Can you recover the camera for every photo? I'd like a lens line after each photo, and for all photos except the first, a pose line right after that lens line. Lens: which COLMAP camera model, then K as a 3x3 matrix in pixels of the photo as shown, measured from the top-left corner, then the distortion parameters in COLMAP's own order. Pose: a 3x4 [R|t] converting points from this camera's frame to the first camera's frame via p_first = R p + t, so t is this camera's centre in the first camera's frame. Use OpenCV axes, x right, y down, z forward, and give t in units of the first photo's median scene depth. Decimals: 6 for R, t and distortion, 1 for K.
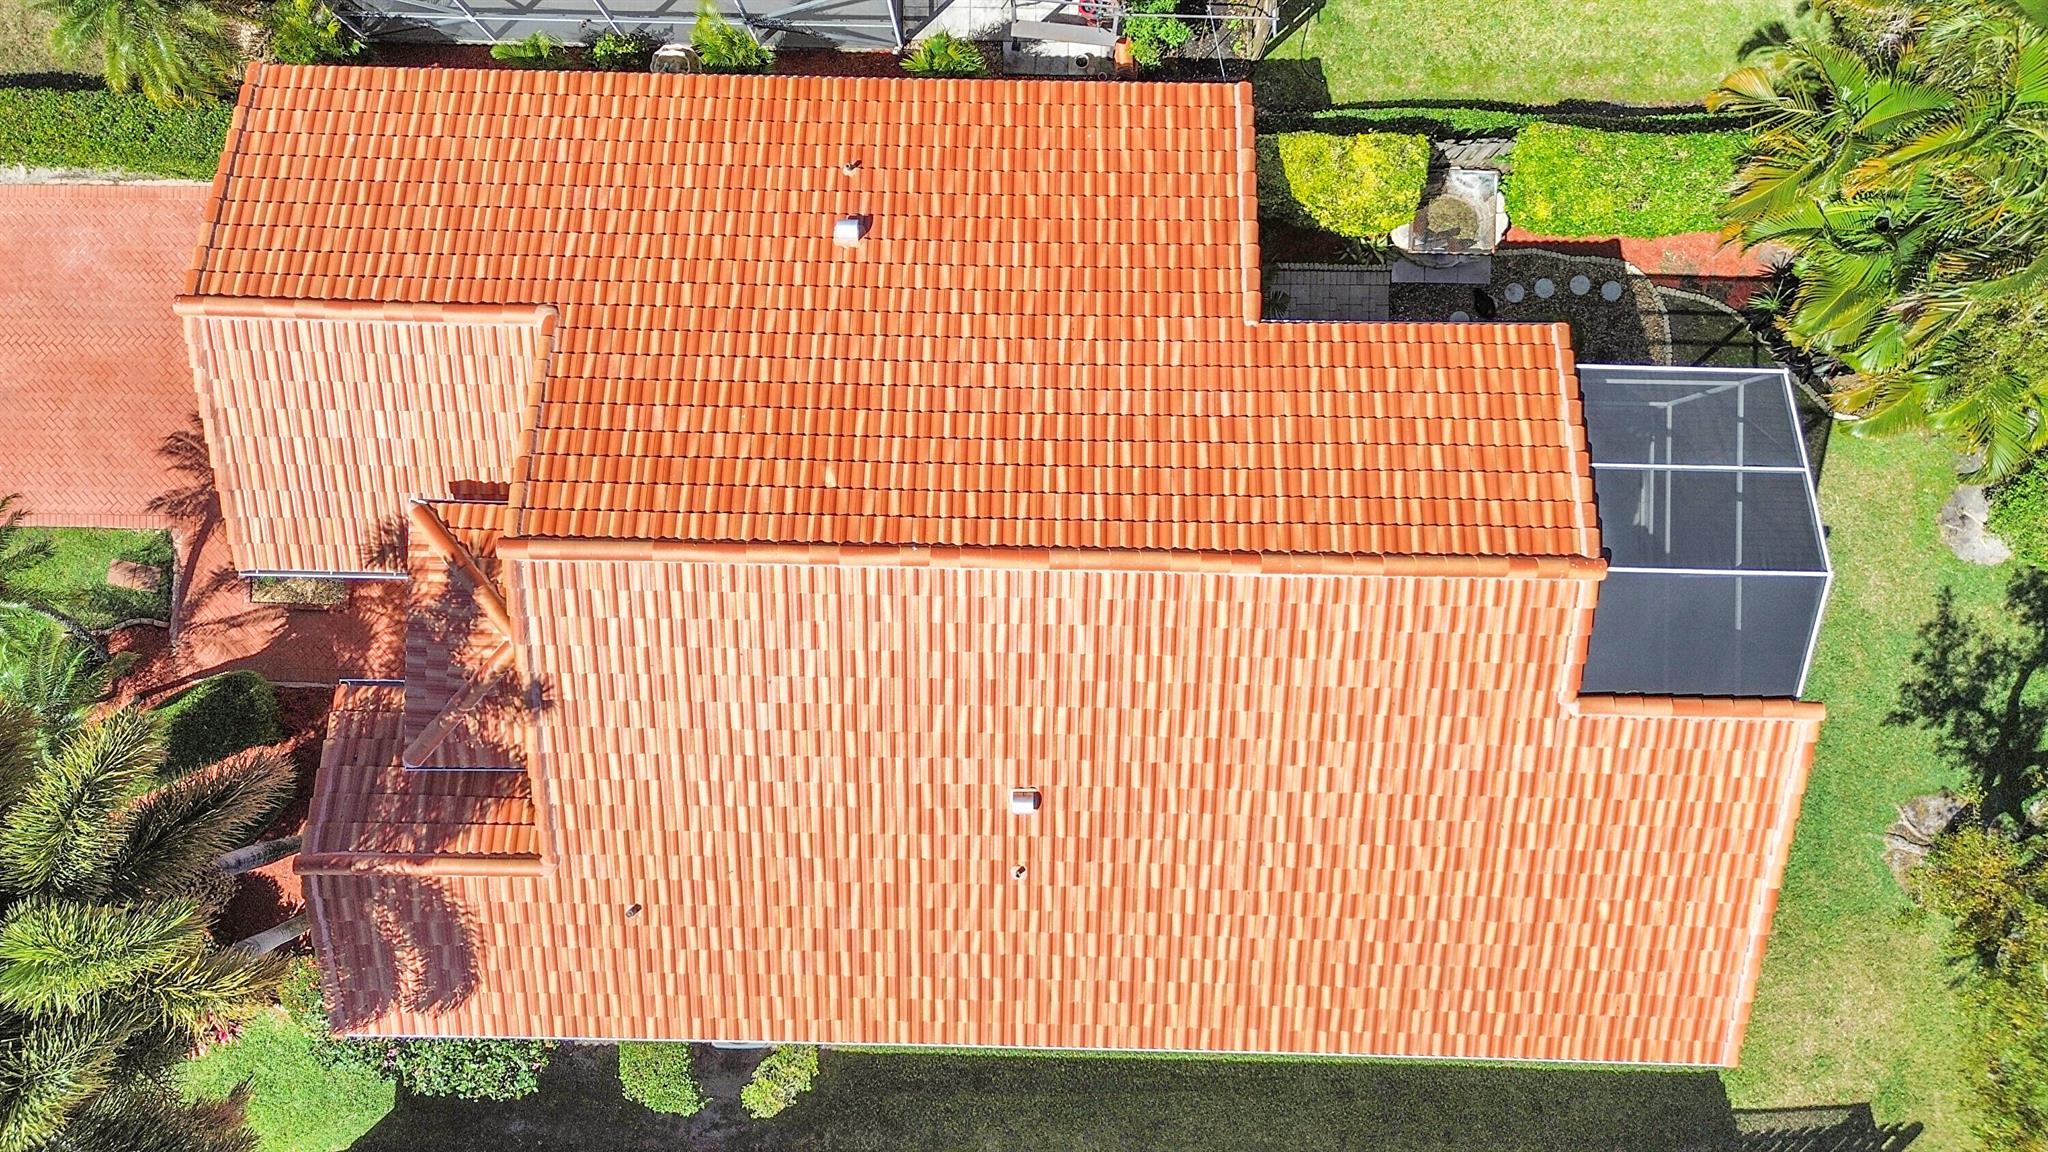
lens RADIAL K [[1477.4, 0, 1020.5], [0, 1477.4, 573.1], [0, 0, 1]] dist [-0.000912, 0.002835]
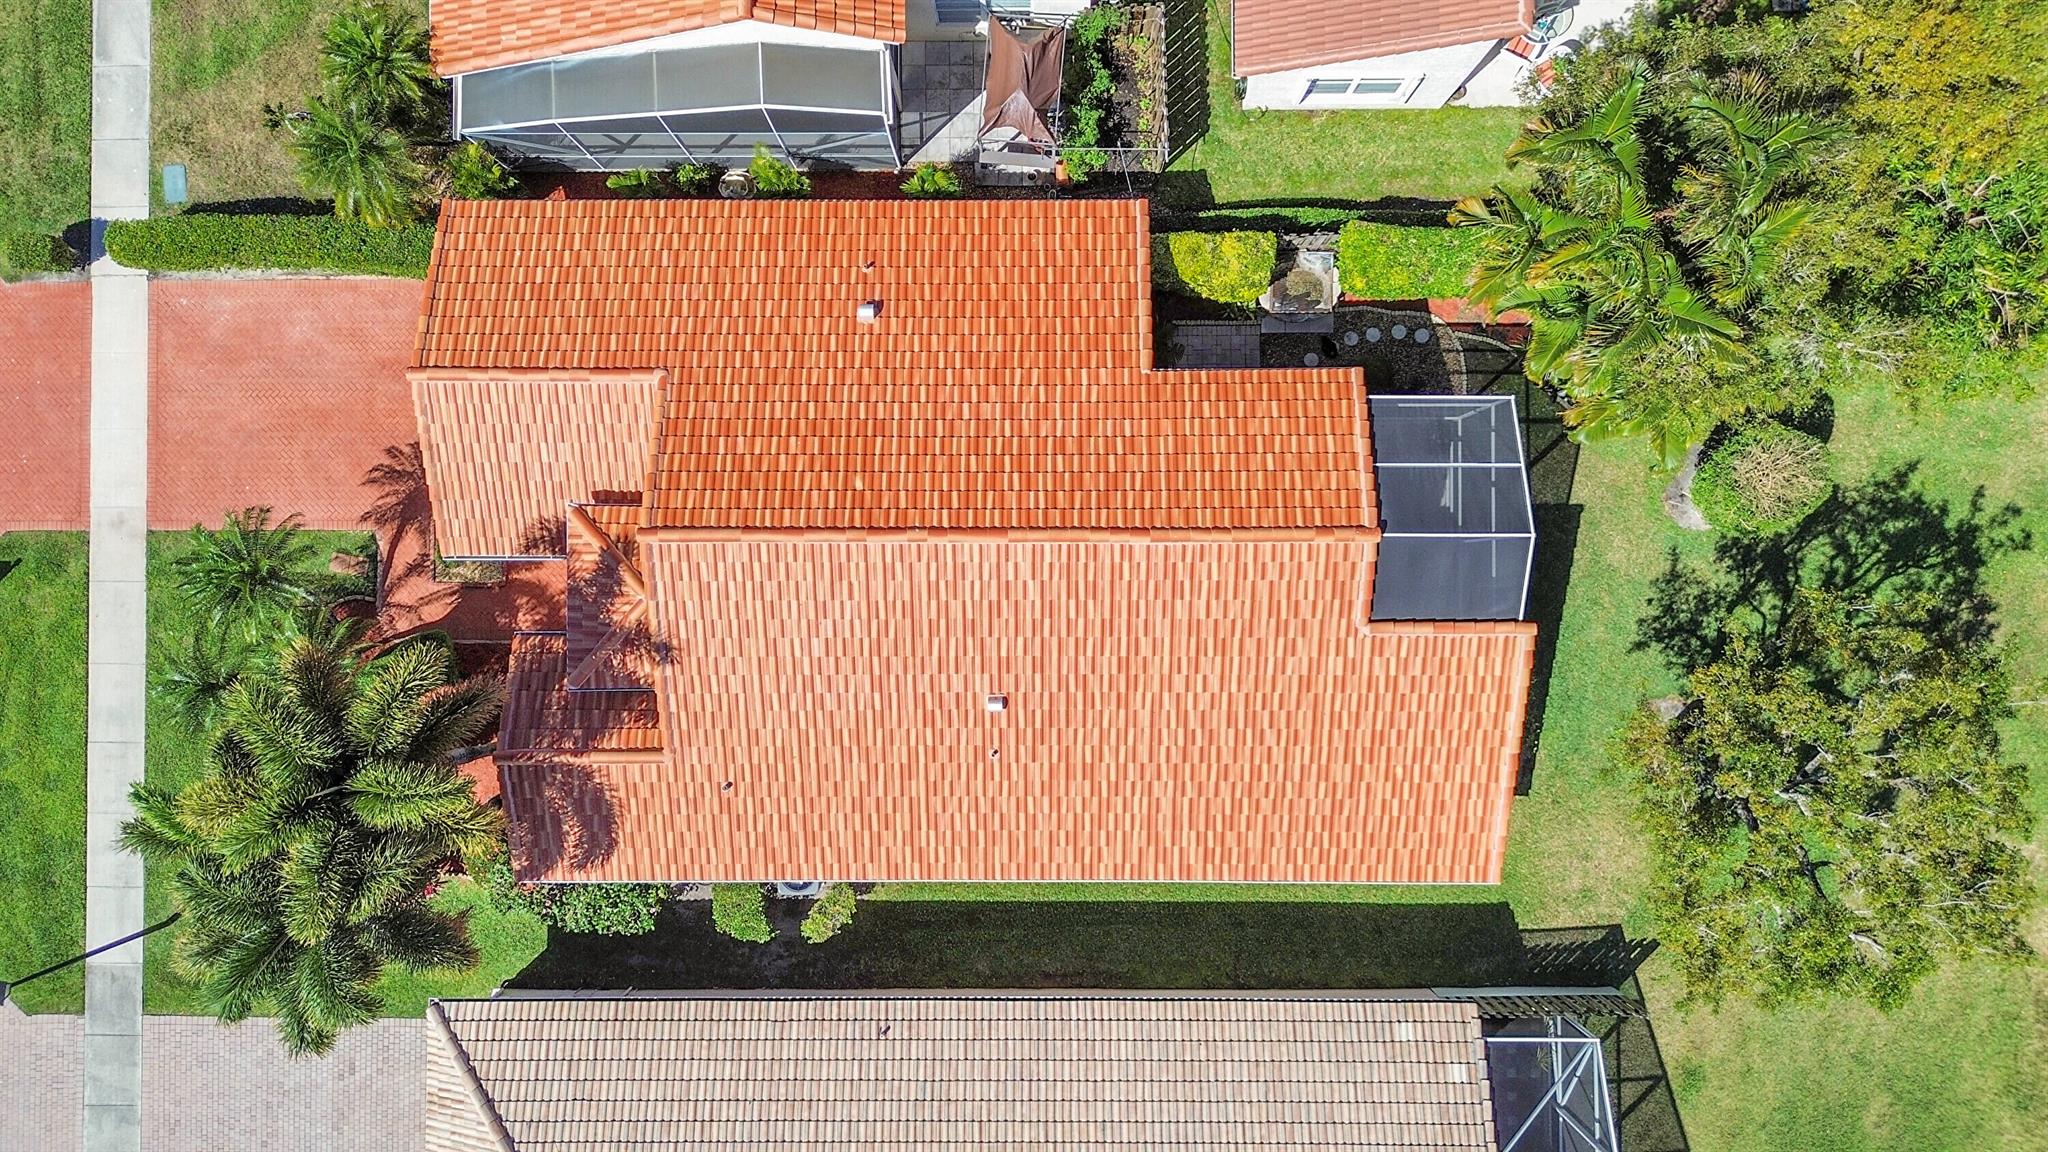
lens RADIAL K [[1477.4, 0, 1028.0], [0, 1477.4, 579.3], [0, 0, 1]] dist [-0.000912, 0.002835]
pose [[0.999800, -0.019818, 0.002810, 0.031121], [0.019806, 0.999795, 0.004288, 0.025824], [-0.002895, -0.004232, 0.999987, -0.438041]]
